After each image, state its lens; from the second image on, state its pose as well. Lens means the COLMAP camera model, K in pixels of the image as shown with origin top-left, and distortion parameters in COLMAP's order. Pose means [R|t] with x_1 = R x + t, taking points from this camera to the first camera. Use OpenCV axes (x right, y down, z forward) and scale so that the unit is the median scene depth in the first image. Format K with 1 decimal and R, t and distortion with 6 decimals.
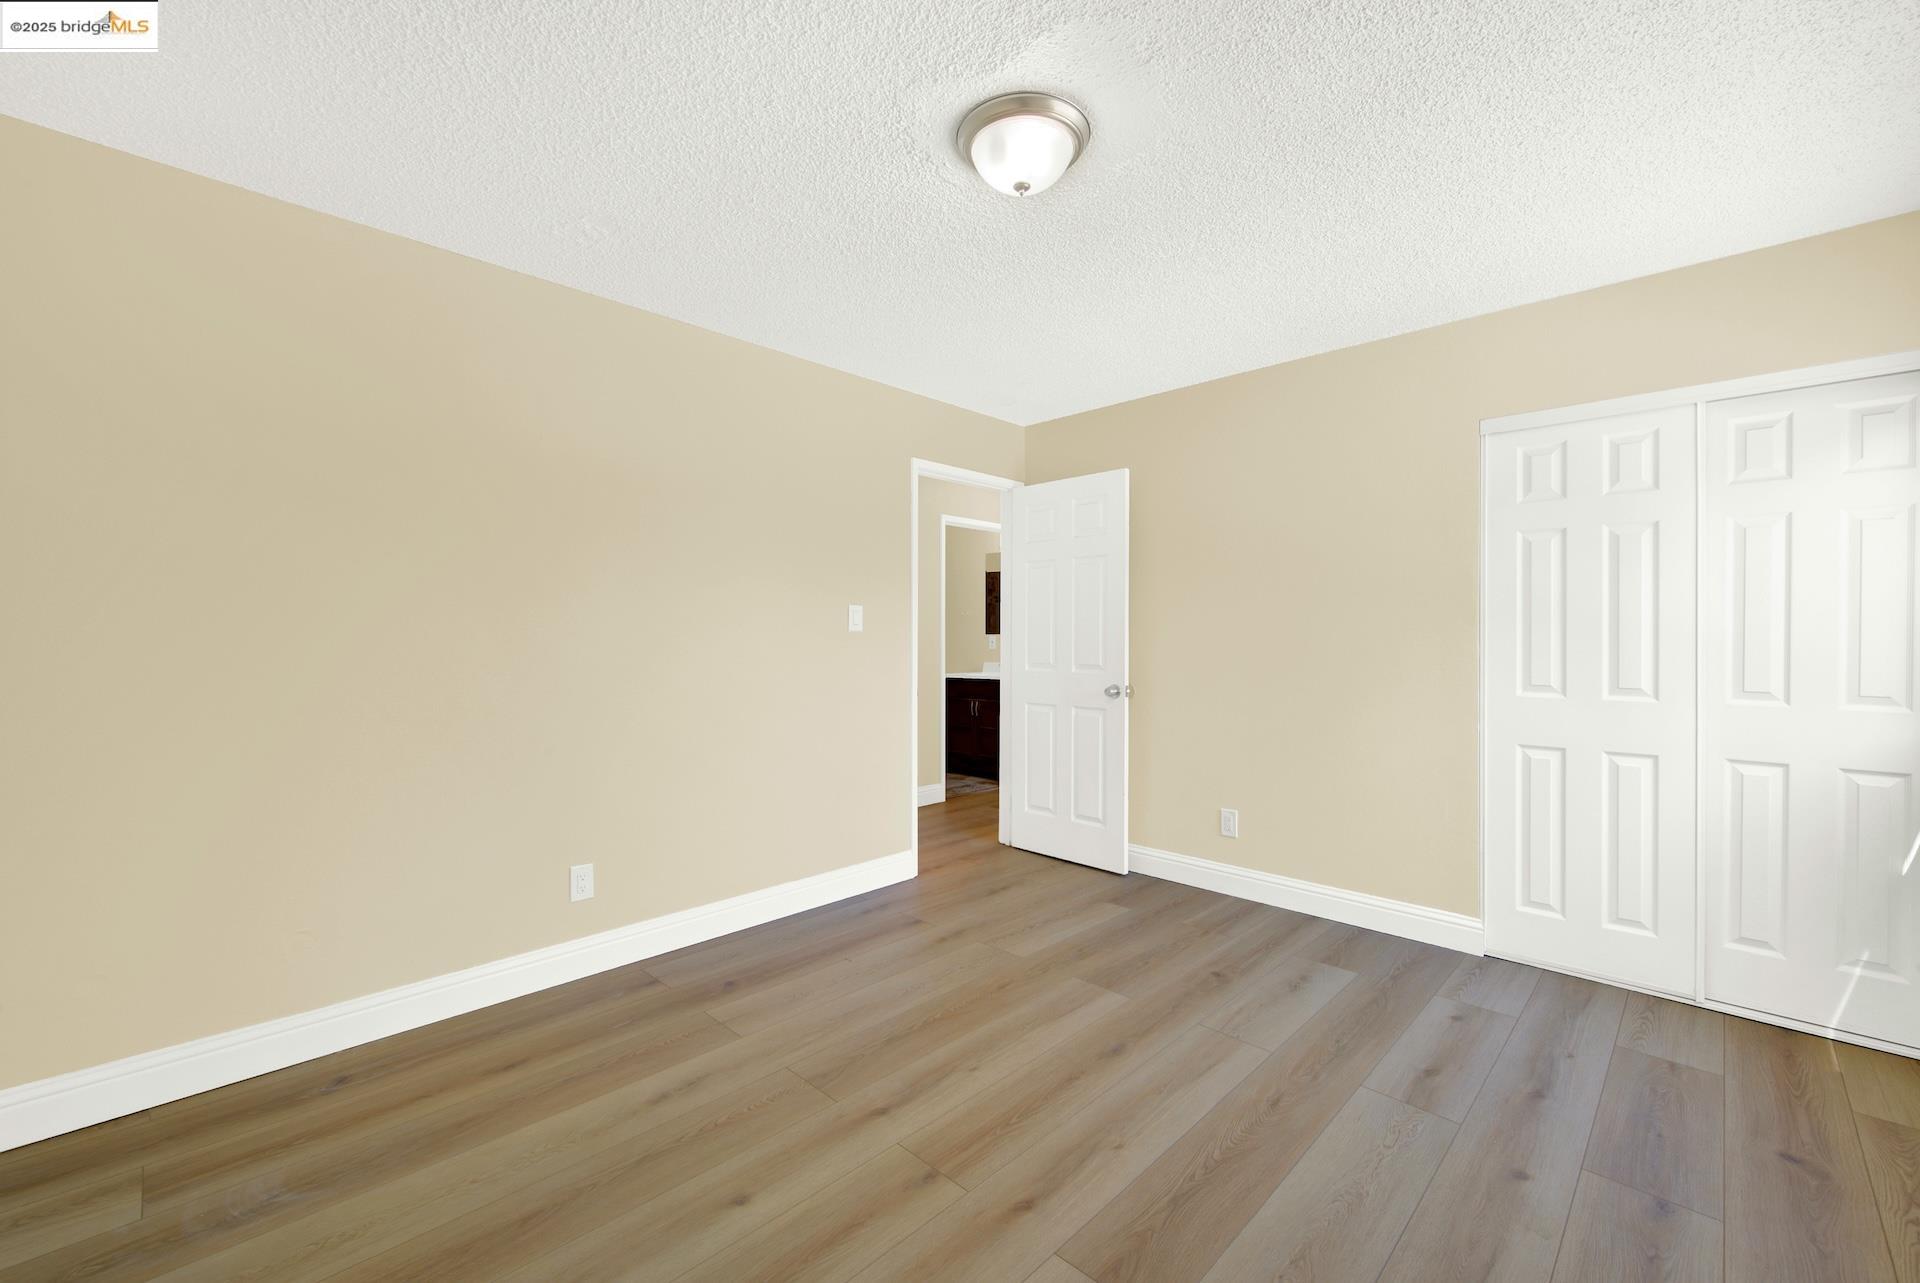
lens RADIAL K [[783.8, 0, 962.9], [0, 783.8, 640.3], [0, 0, 1]] dist [0.006427, -0.003385]
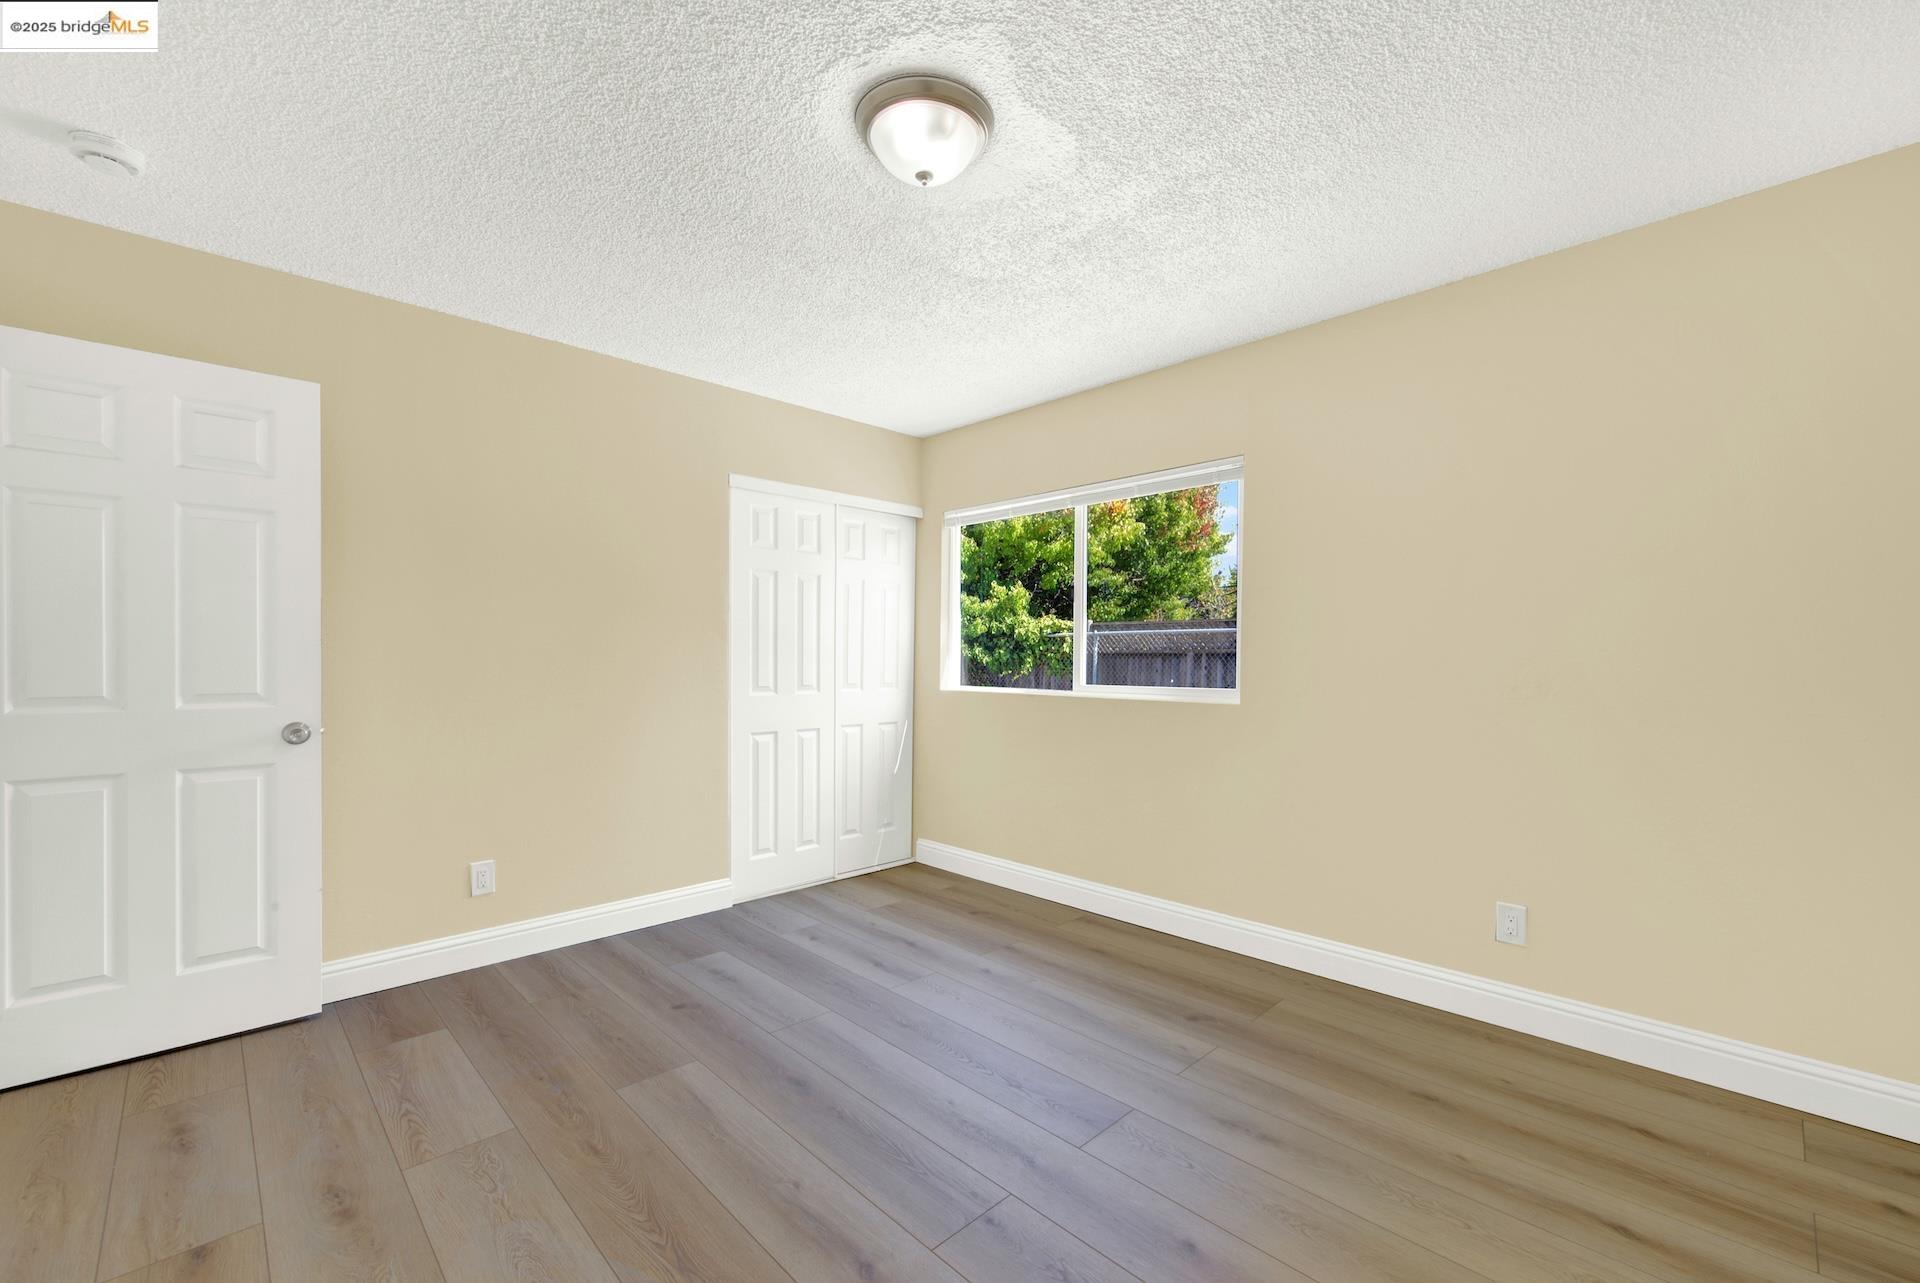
lens RADIAL K [[783.8, 0, 996.5], [0, 783.8, 662.8], [0, 0, 1]] dist [0.006427, -0.003385]
pose [[0.004529, -0.011183, 0.999927, -0.570321], [-0.001479, 0.999936, 0.011189, 0.001721], [-0.999989, -0.001529, 0.004513, 0.574990]]
